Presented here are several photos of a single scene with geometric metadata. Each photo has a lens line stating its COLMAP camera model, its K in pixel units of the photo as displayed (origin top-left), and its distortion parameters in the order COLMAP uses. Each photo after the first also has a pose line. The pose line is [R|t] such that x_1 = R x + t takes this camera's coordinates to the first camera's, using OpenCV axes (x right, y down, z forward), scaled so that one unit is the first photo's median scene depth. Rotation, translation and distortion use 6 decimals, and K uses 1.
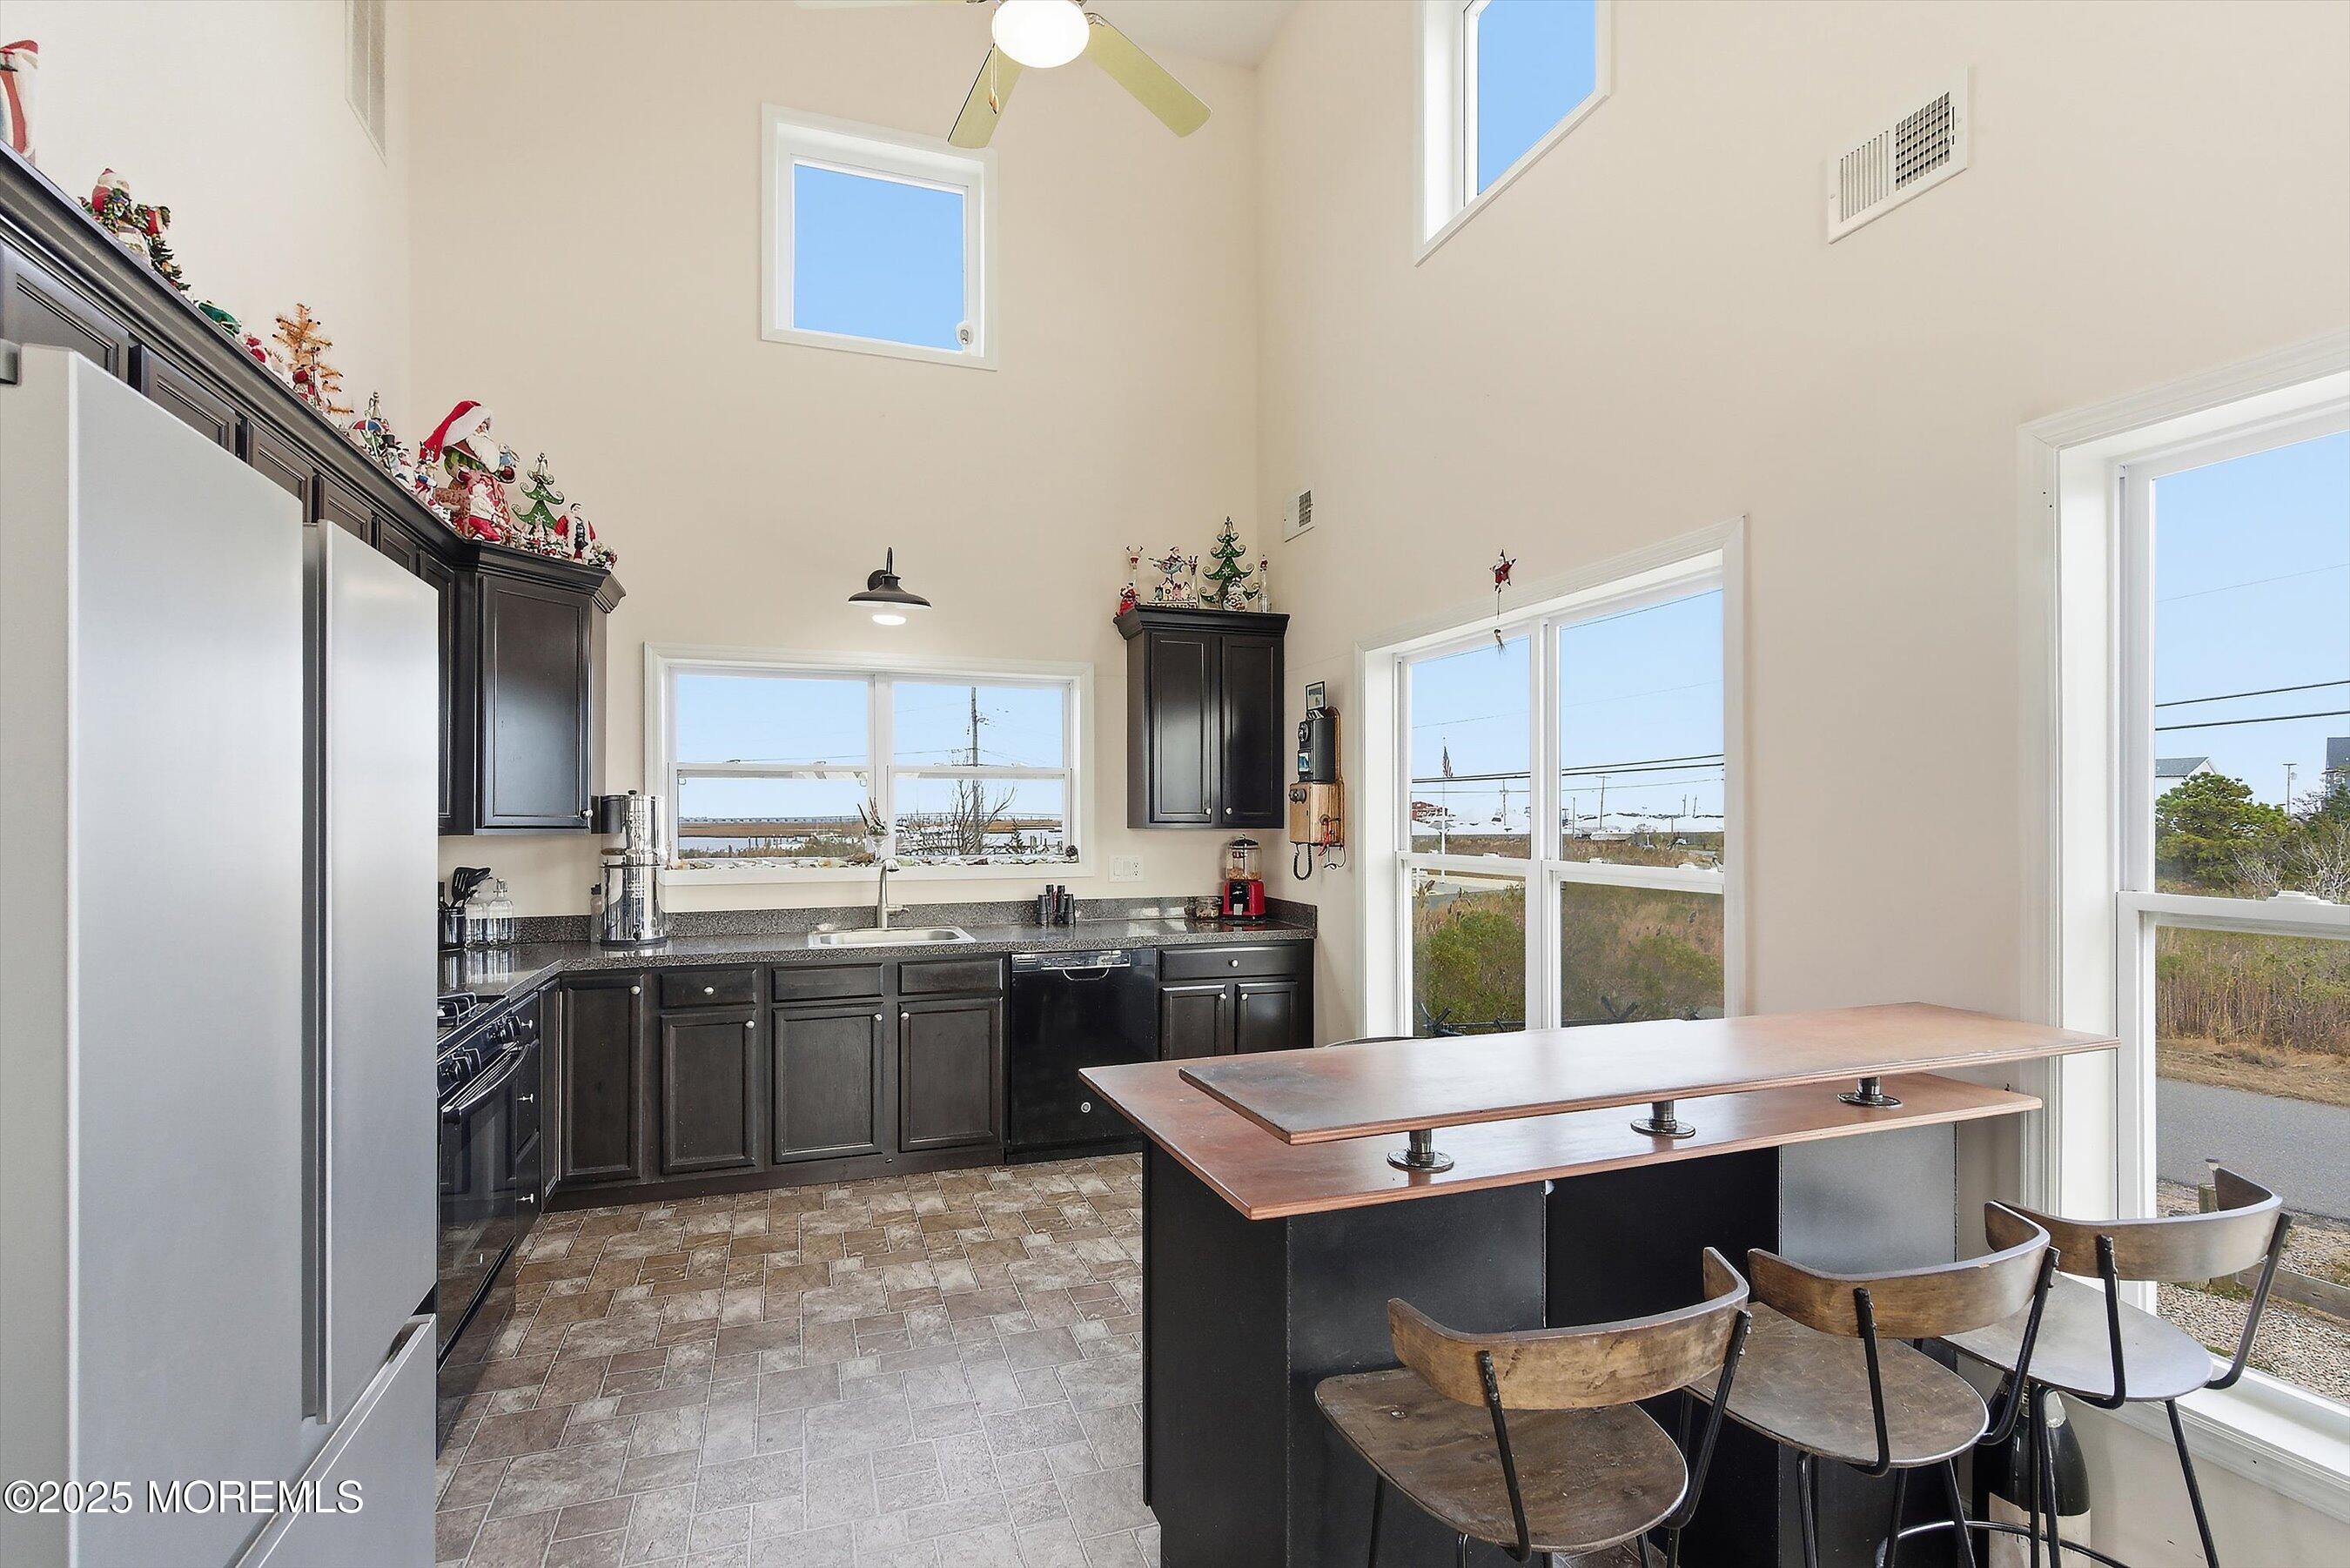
lens RADIAL K [[1069.7, 0, 1175.9], [0, 1069.7, 812.9], [0, 0, 1]] dist [-0.000383, -0.000837]
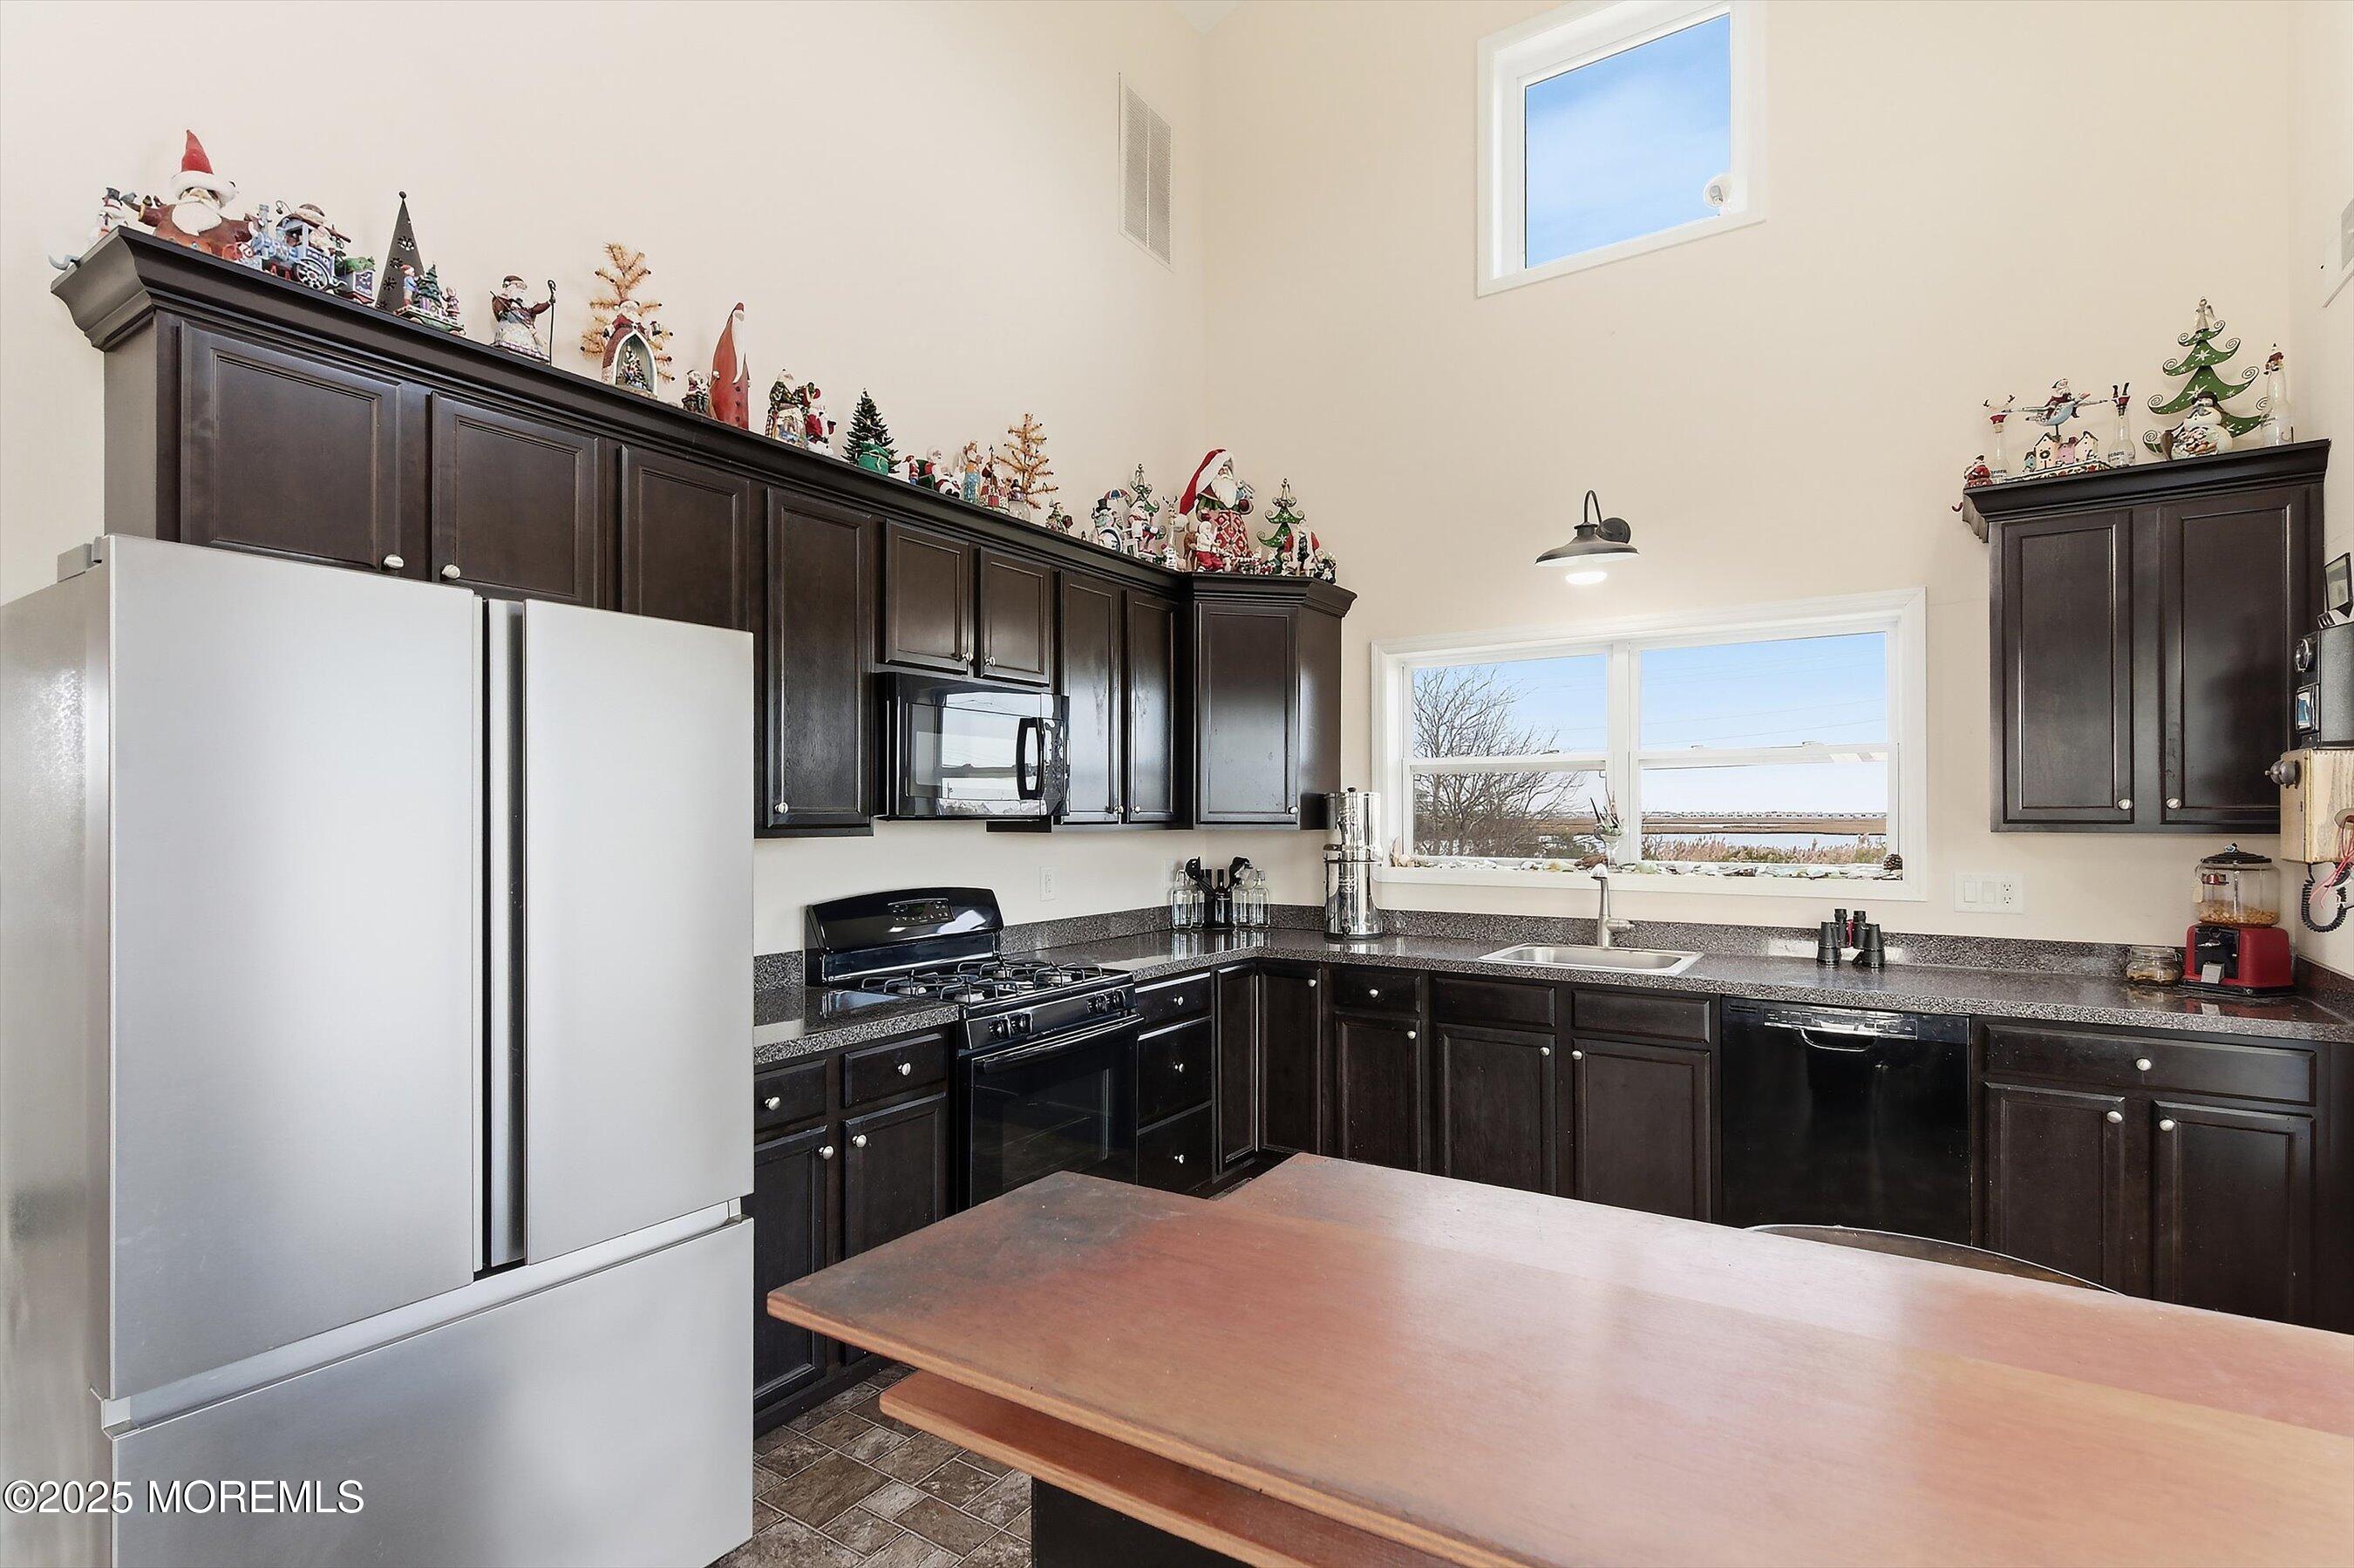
lens RADIAL K [[1101.9, 0, 1176.7], [0, 1101.9, 807.1], [0, 0, 1]] dist [-0.000437, -0.000589]
pose [[0.600163, -0.004604, -0.799865, 0.224265], [0.003915, 0.999988, -0.002818, -0.000001], [0.799868, -0.001440, 0.600174, 0.225547]]
